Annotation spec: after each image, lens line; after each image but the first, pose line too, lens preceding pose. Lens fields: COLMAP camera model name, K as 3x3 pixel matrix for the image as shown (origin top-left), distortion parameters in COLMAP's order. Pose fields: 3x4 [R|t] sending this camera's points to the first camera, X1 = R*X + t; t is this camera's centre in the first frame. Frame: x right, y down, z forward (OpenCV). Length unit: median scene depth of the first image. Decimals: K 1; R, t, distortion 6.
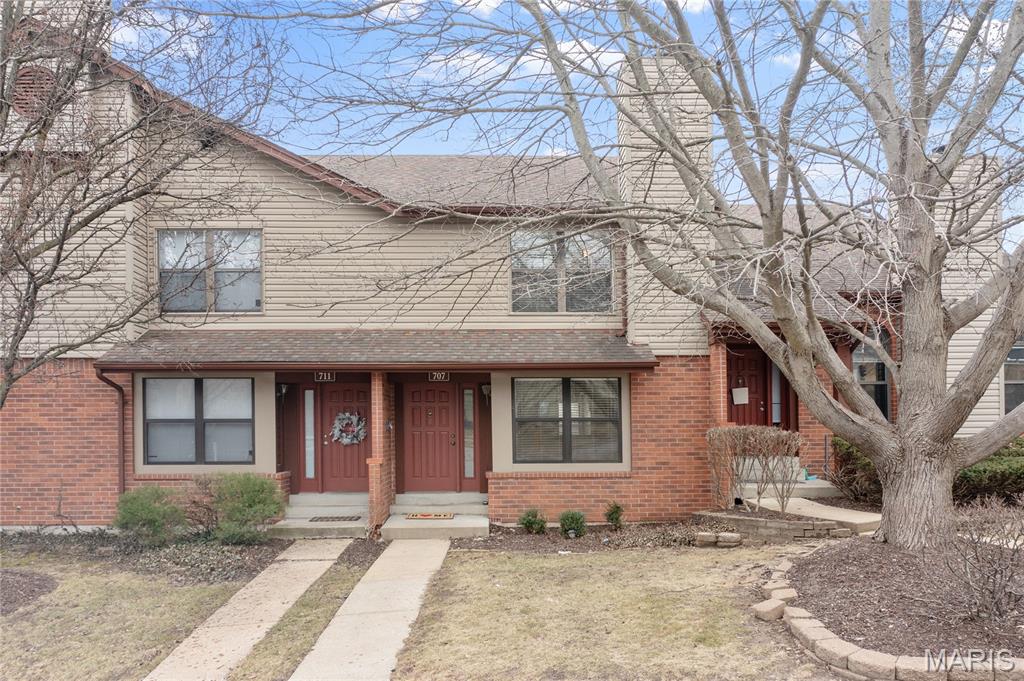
lens RADIAL K [[860.1, 0, 512.0], [0, 860.1, 408.0], [0, 0, 1]] dist [-0.002241, 0.000948]
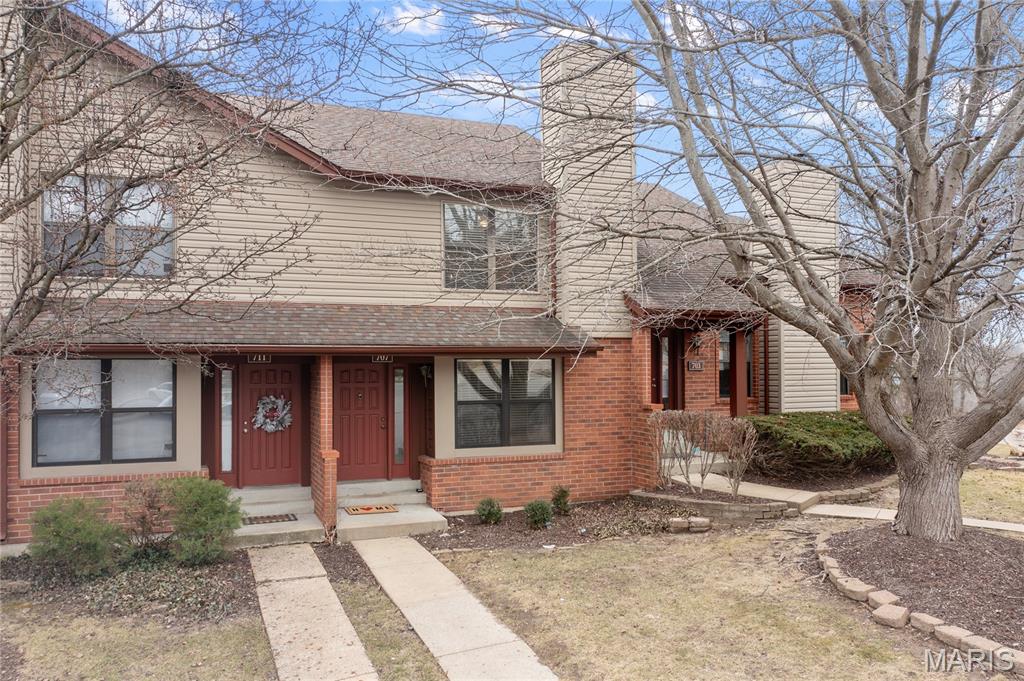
lens RADIAL K [[864.6, 0, 516.6], [0, 864.6, 328.5], [0, 0, 1]] dist [-0.003648, -0.003477]
pose [[0.931147, 0.021177, 0.364028, -0.300526], [-0.016198, 0.999729, -0.016726, -0.056601], [-0.364283, 0.009678, 0.931238, 0.083039]]
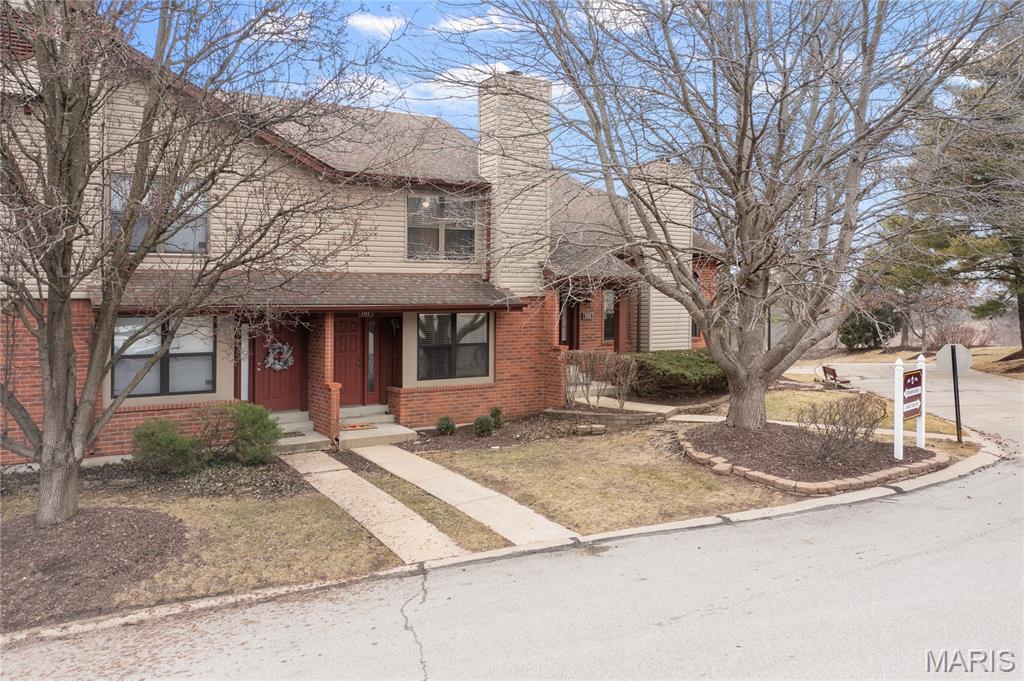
lens RADIAL K [[832.1, 0, 539.1], [0, 832.1, 339.4], [0, 0, 1]] dist [0.004459, 0.001396]
pose [[0.849468, -0.016524, 0.527382, -0.514938], [-0.018175, 0.998000, 0.060543, -0.077645], [-0.527328, -0.061015, 0.847468, -0.139286]]
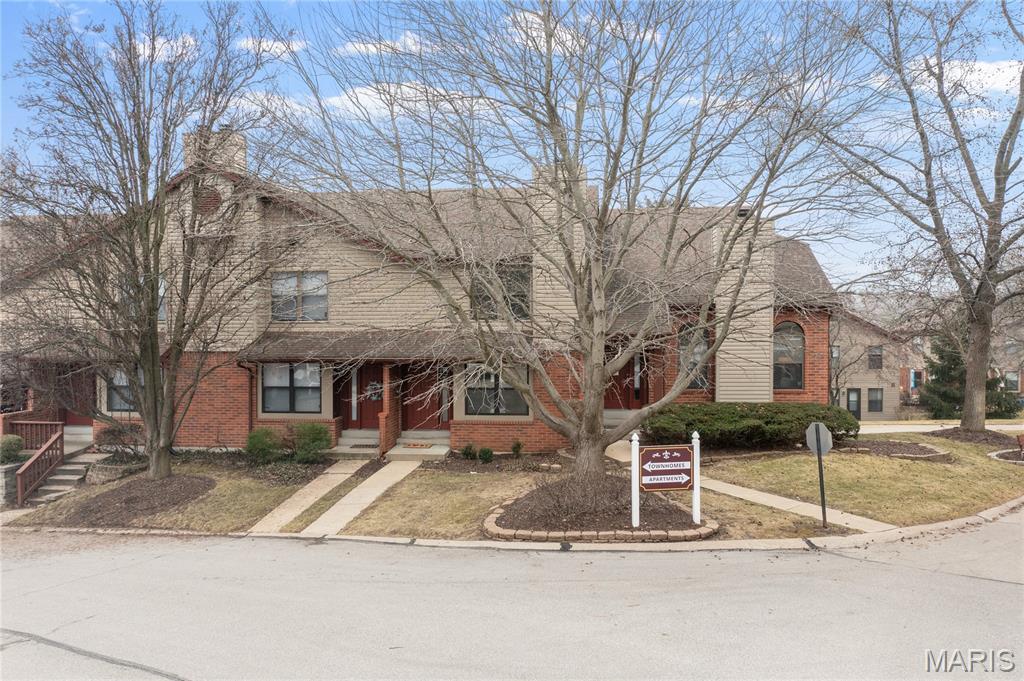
lens RADIAL K [[822.3, 0, 510.5], [0, 822.3, 297.4], [0, 0, 1]] dist [-0.006484, -0.003438]
pose [[0.988553, 0.001157, -0.150869, 0.338946], [0.000549, 0.999936, 0.011268, -0.192258], [0.150872, -0.011221, 0.988490, -0.607077]]
